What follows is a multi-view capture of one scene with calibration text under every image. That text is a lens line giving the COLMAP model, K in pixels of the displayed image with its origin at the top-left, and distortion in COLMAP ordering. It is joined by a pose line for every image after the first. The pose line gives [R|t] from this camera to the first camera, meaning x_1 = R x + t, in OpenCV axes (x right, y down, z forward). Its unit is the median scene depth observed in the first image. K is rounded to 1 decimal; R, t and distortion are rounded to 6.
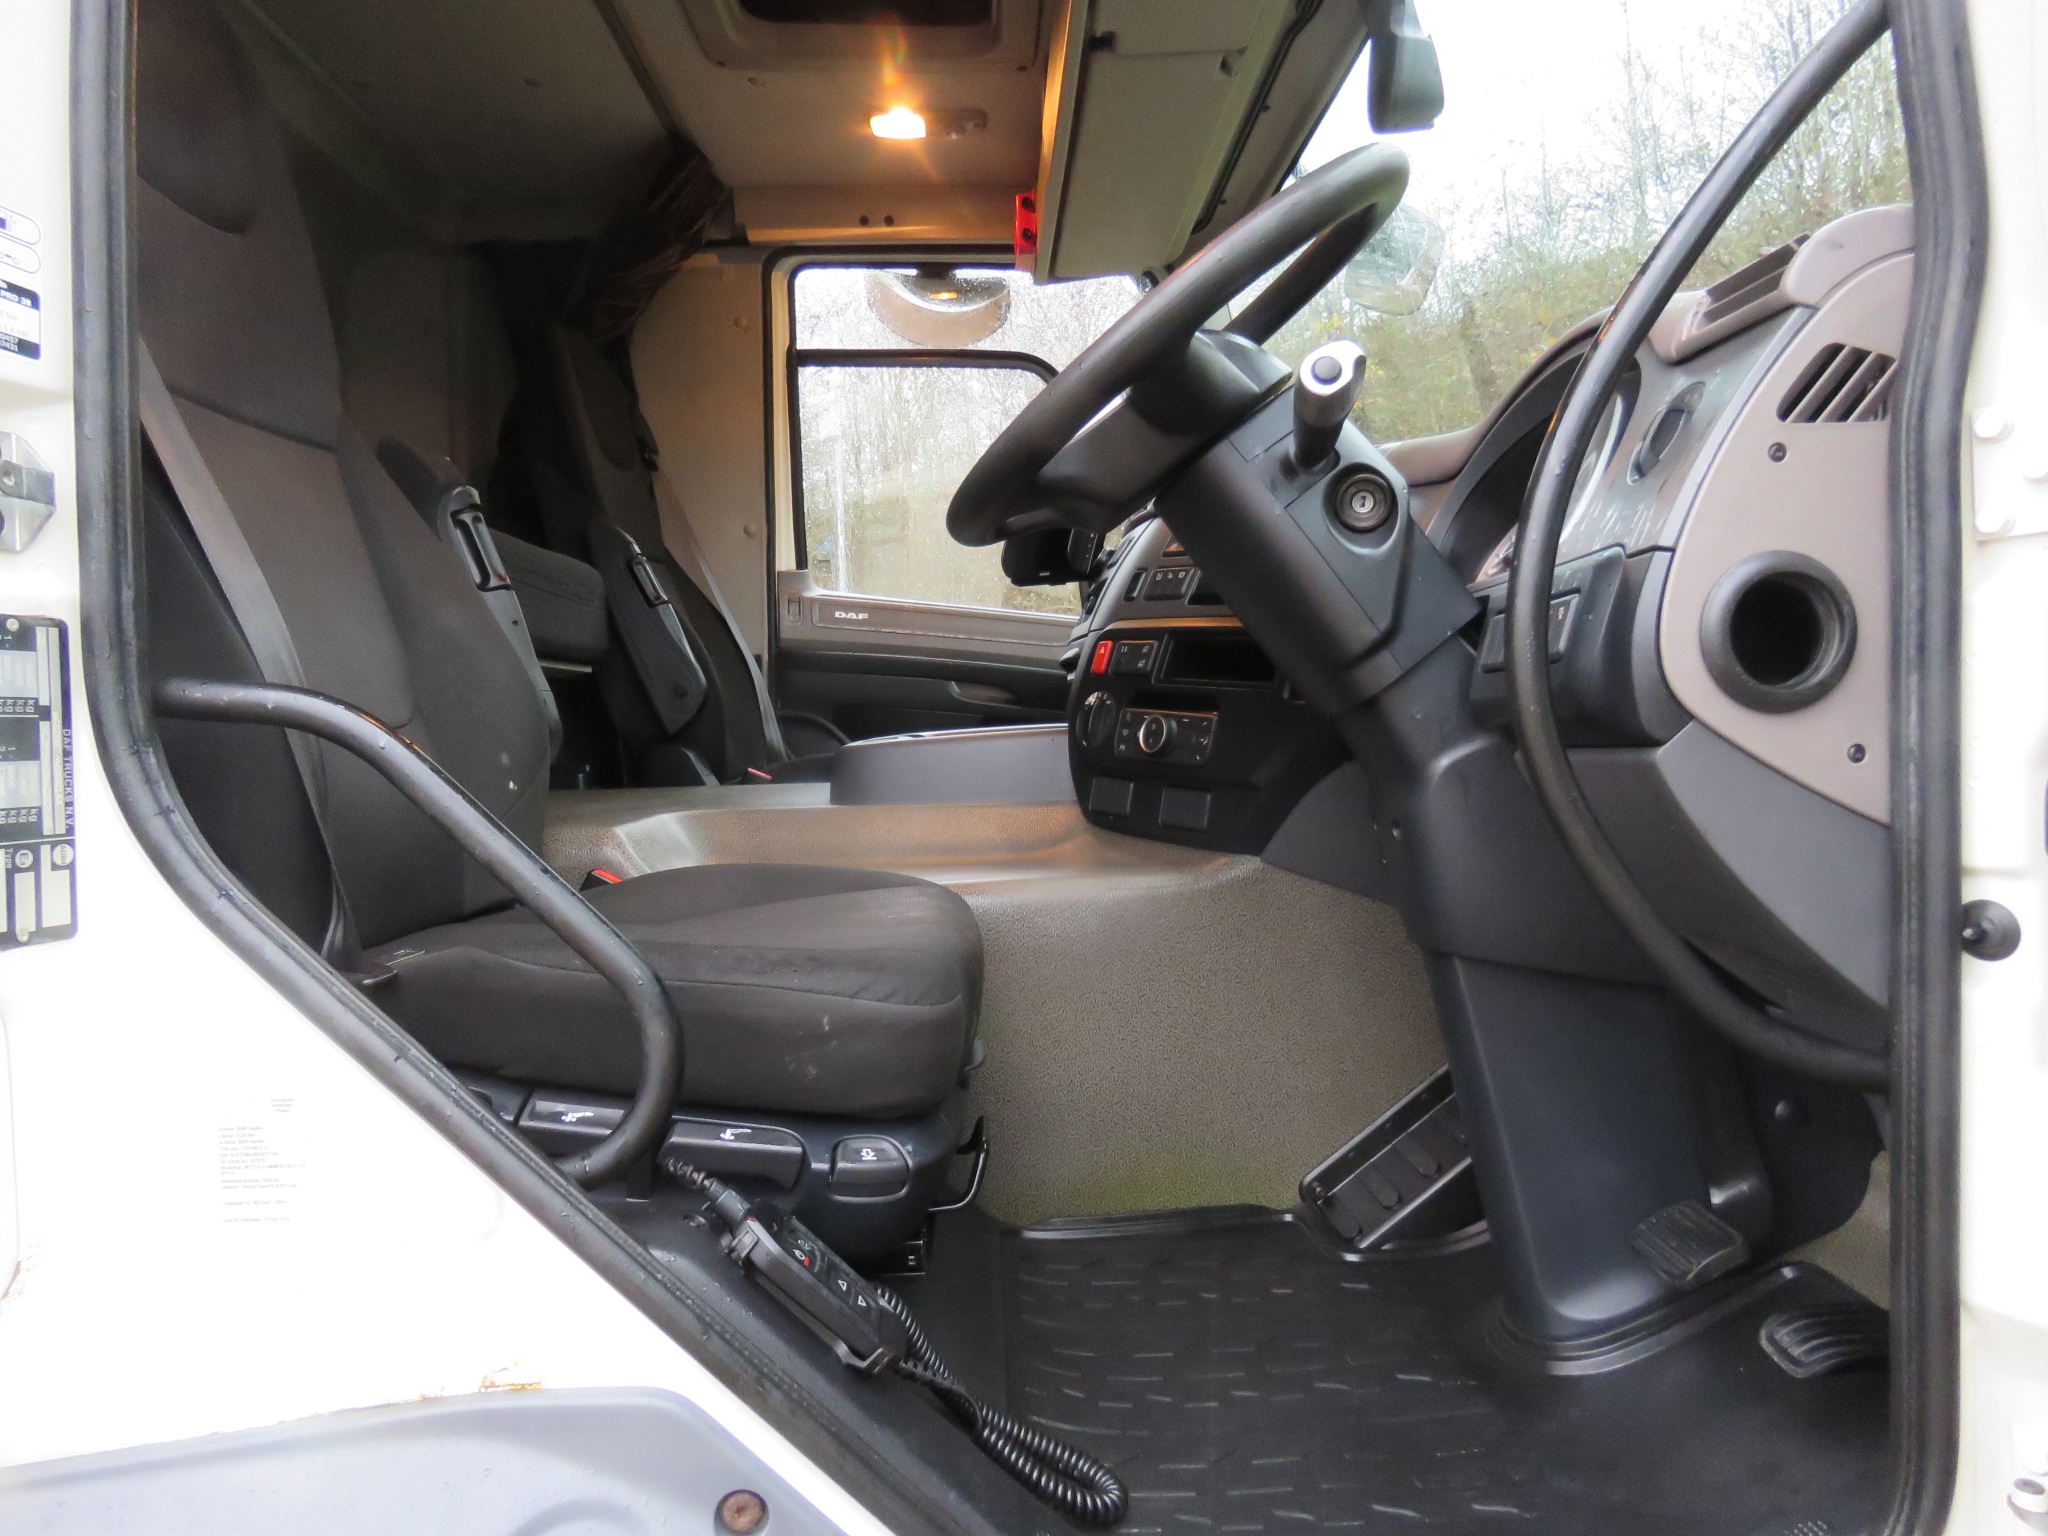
lens RADIAL K [[1308.0, 0, 1023.8], [0, 1308.0, 763.2], [0, 0, 1]] dist [-0.004521, -0.002034]
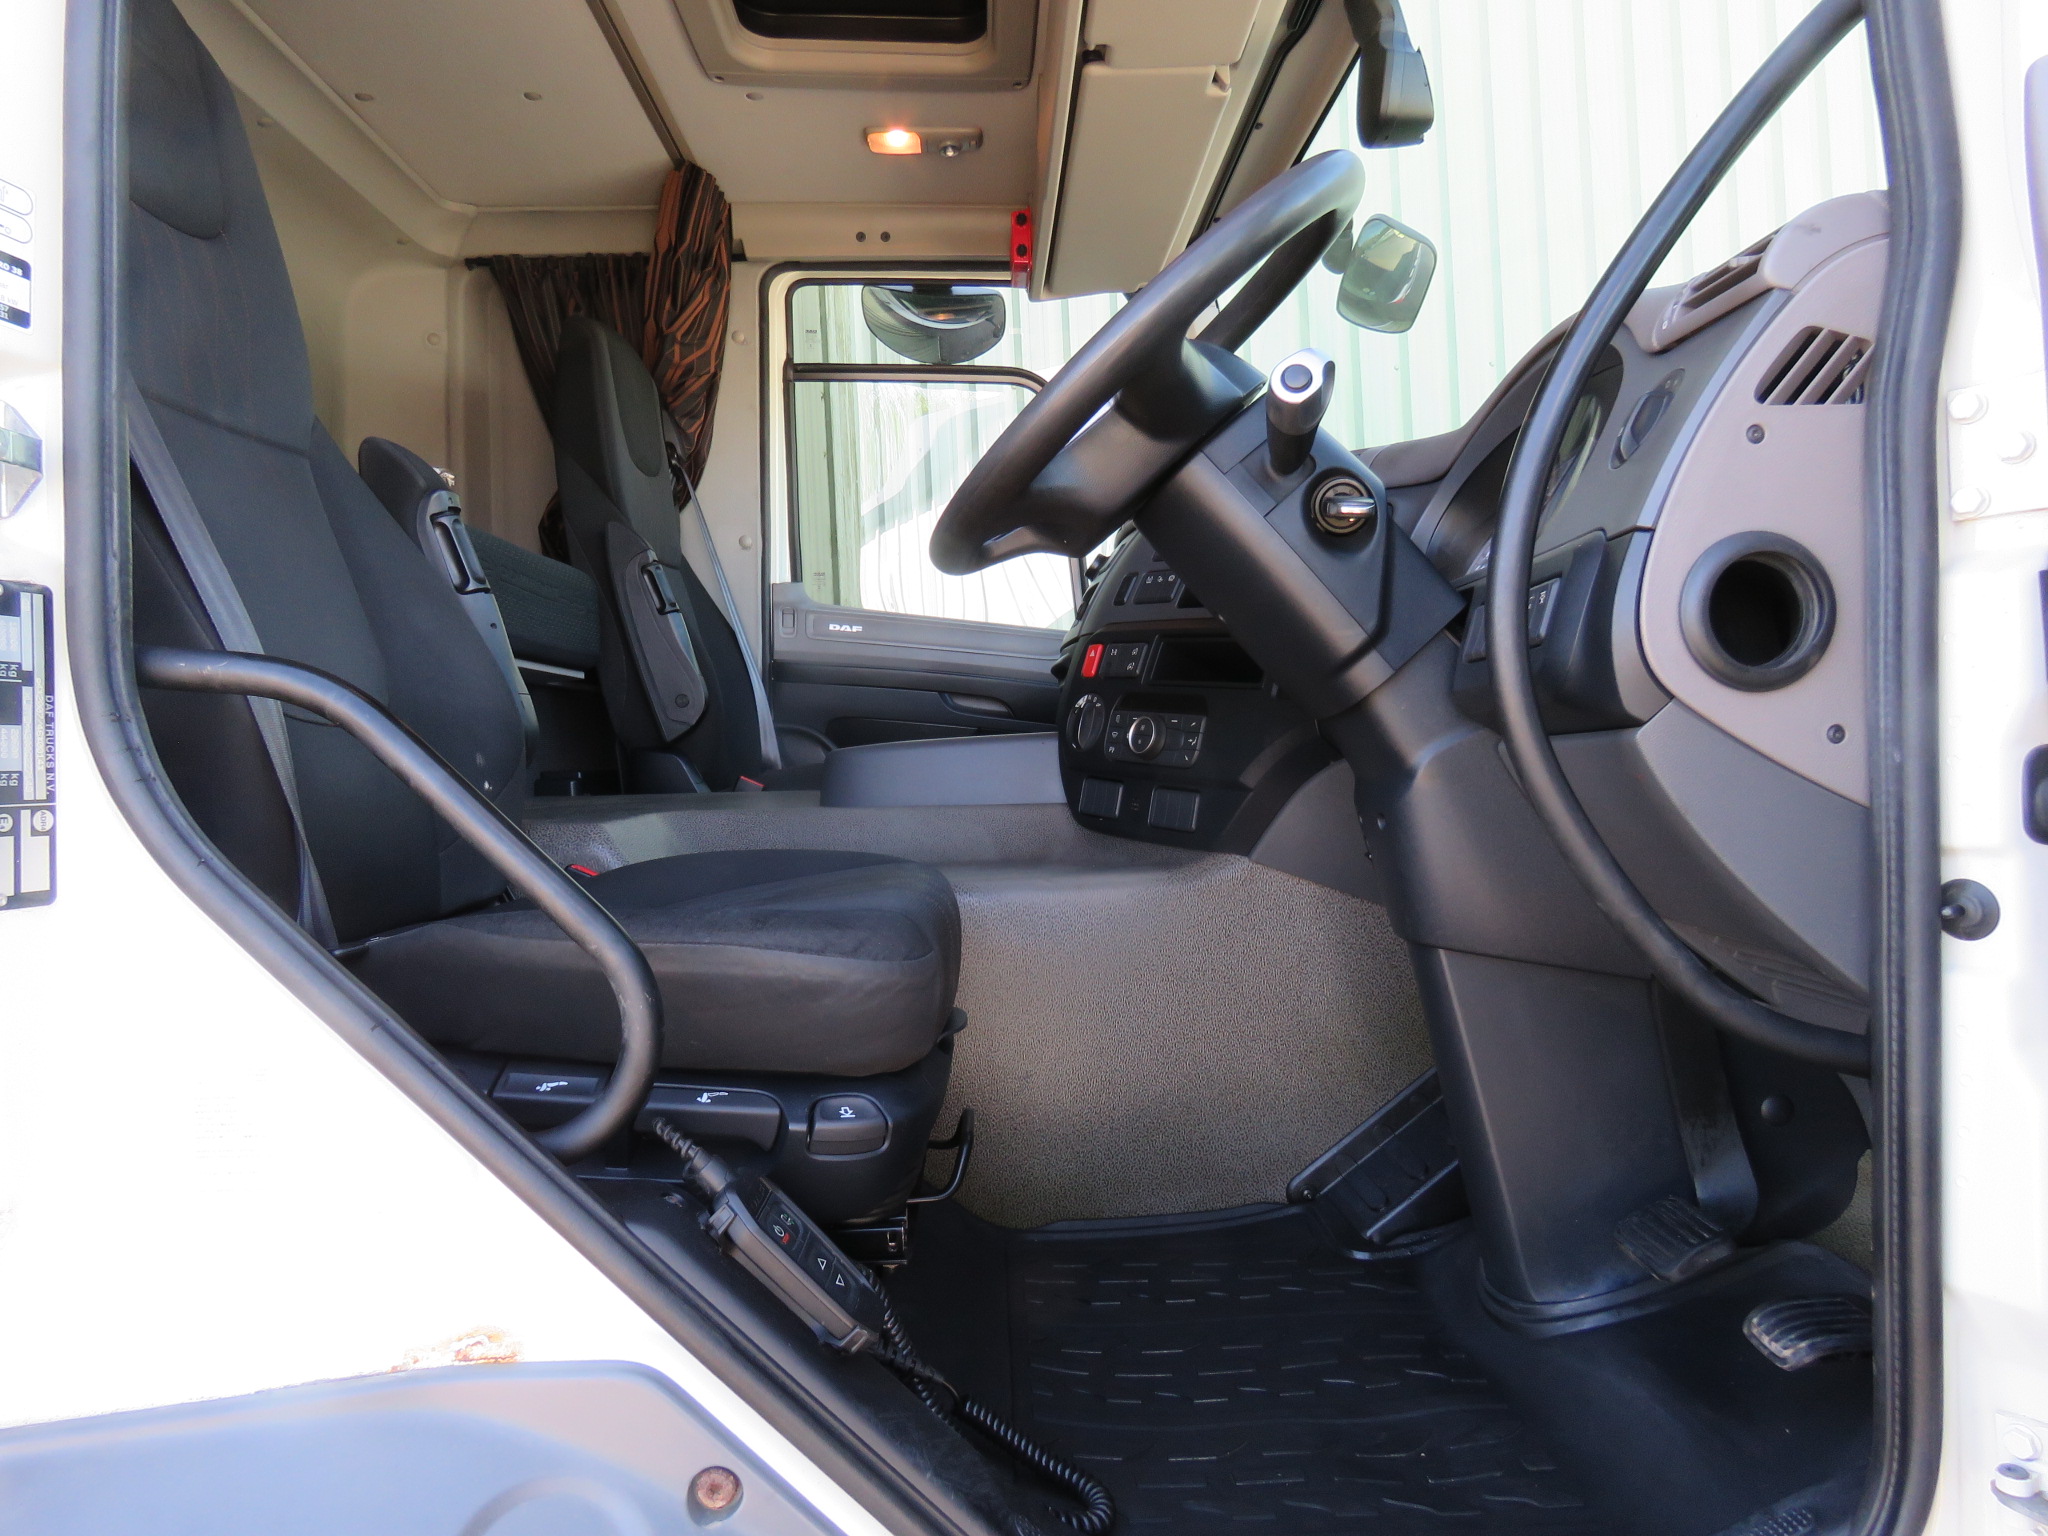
lens RADIAL K [[1306.3, 0, 1024.0], [0, 1306.3, 768.0], [0, 0, 1]] dist [-0.004384, -0.002302]
pose [[0.999980, 0.005804, 0.002645, 0.010180], [-0.005756, 0.999821, -0.018031, 0.037156], [-0.002749, 0.018015, 0.999834, -0.000409]]
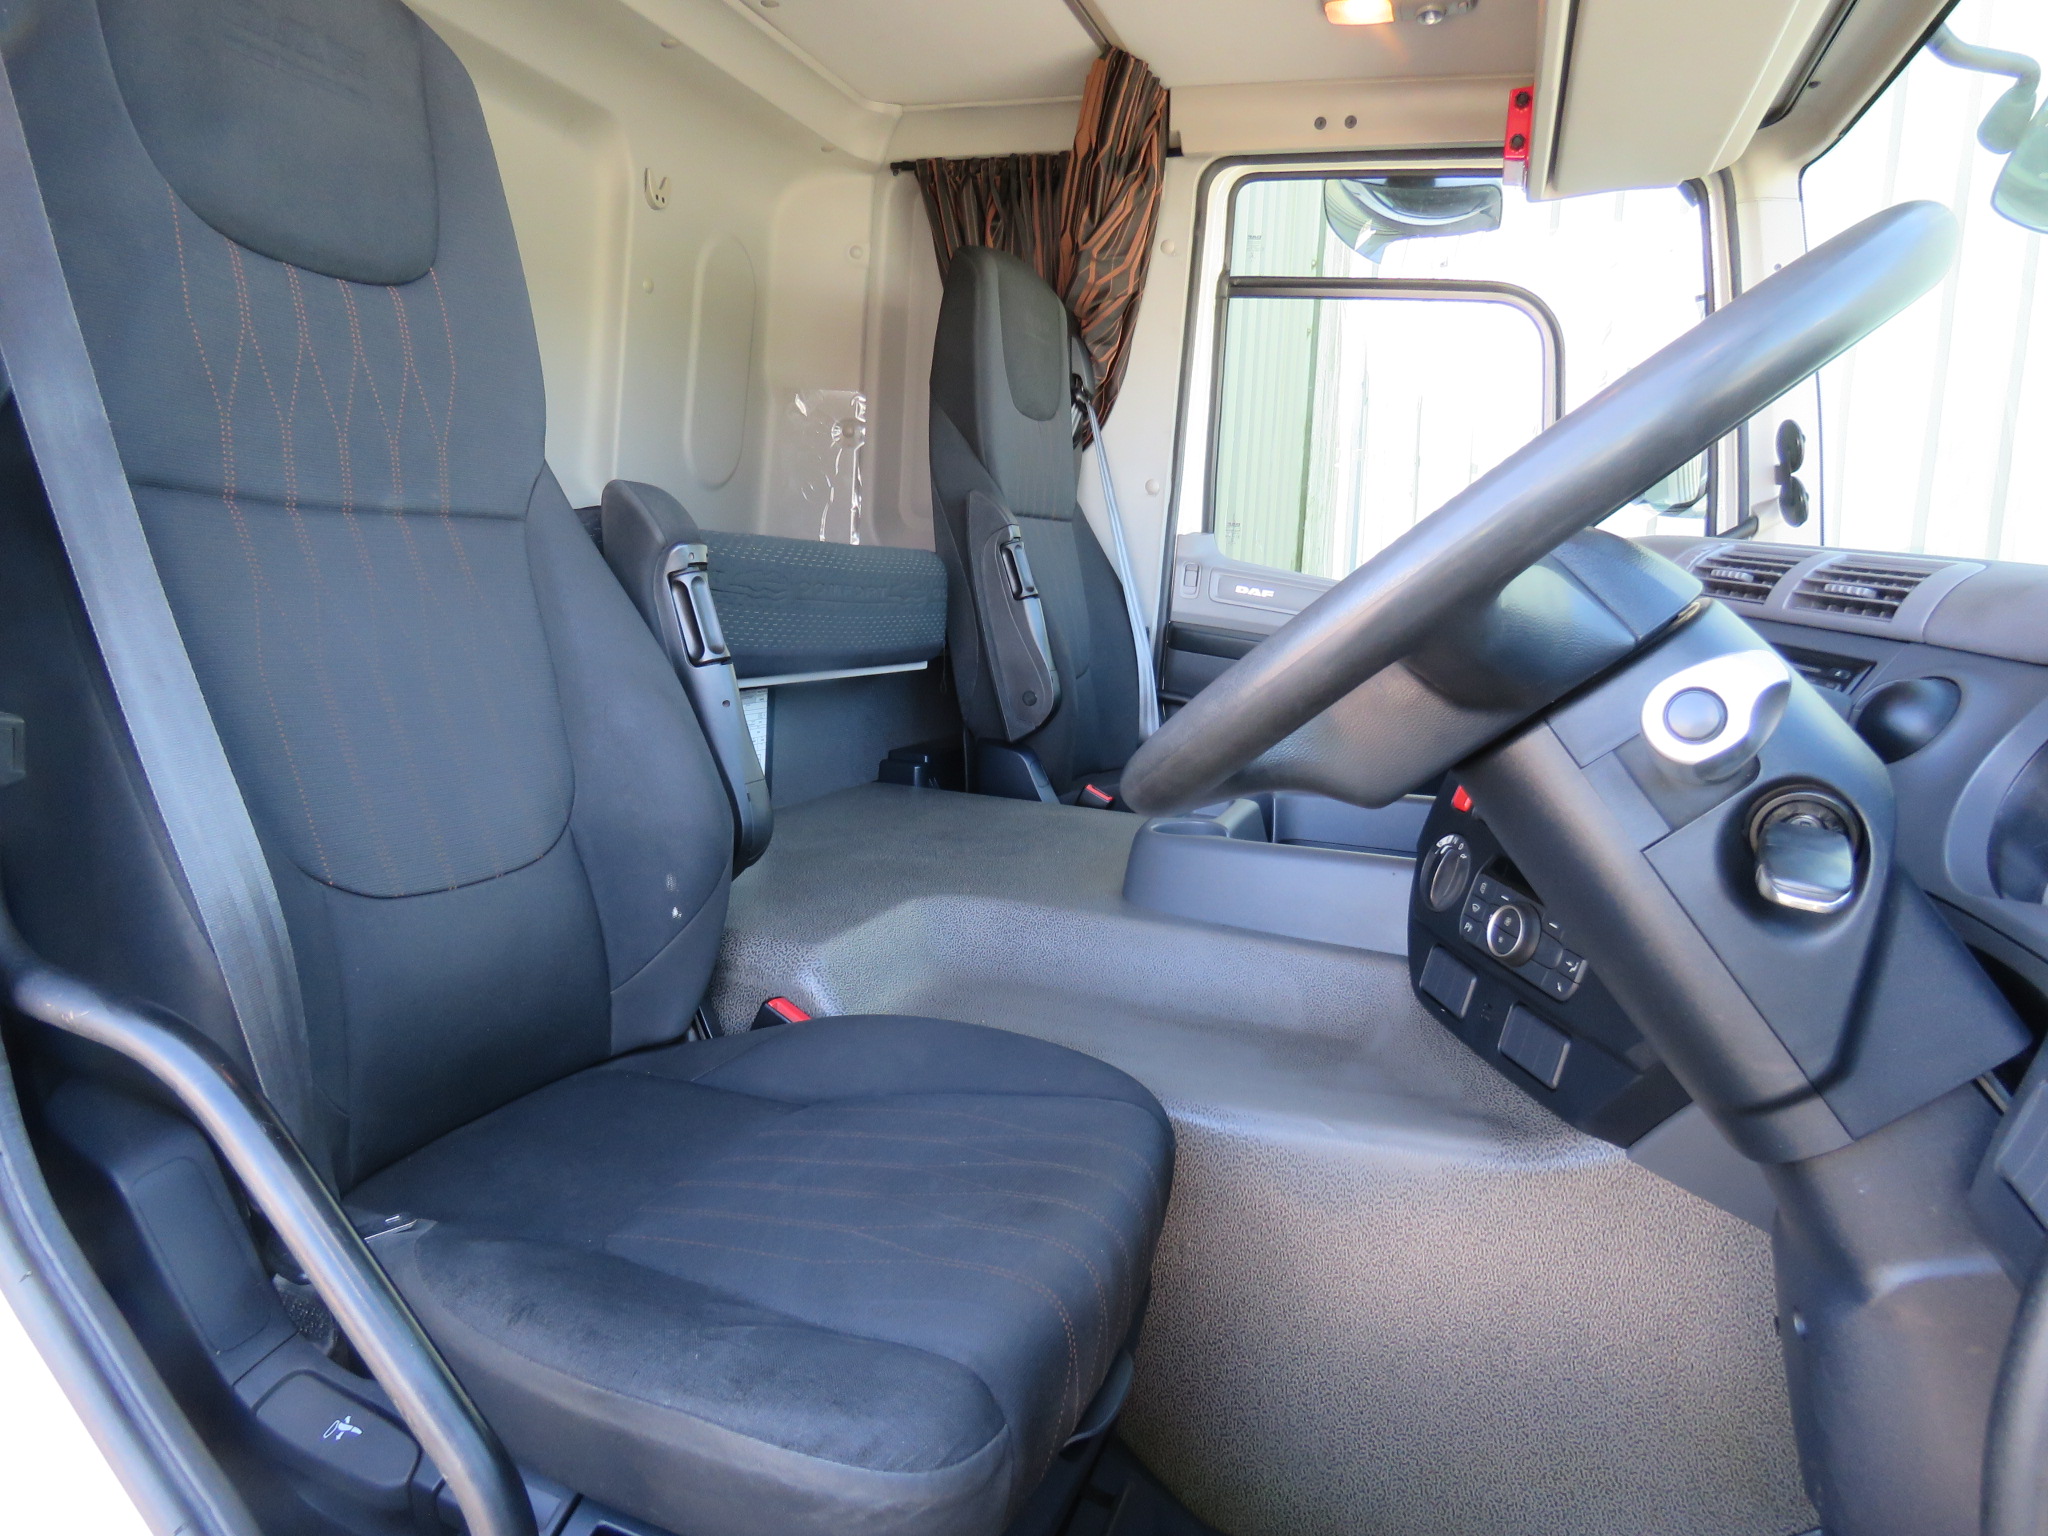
lens RADIAL K [[1308.0, 0, 1023.8], [0, 1308.0, 763.2], [0, 0, 1]] dist [-0.004521, -0.002034]
pose [[0.925512, 0.140273, -0.351784, 0.159534], [-0.102455, 0.986978, 0.124005, -0.302048], [0.364598, -0.078726, 0.927831, 0.403571]]
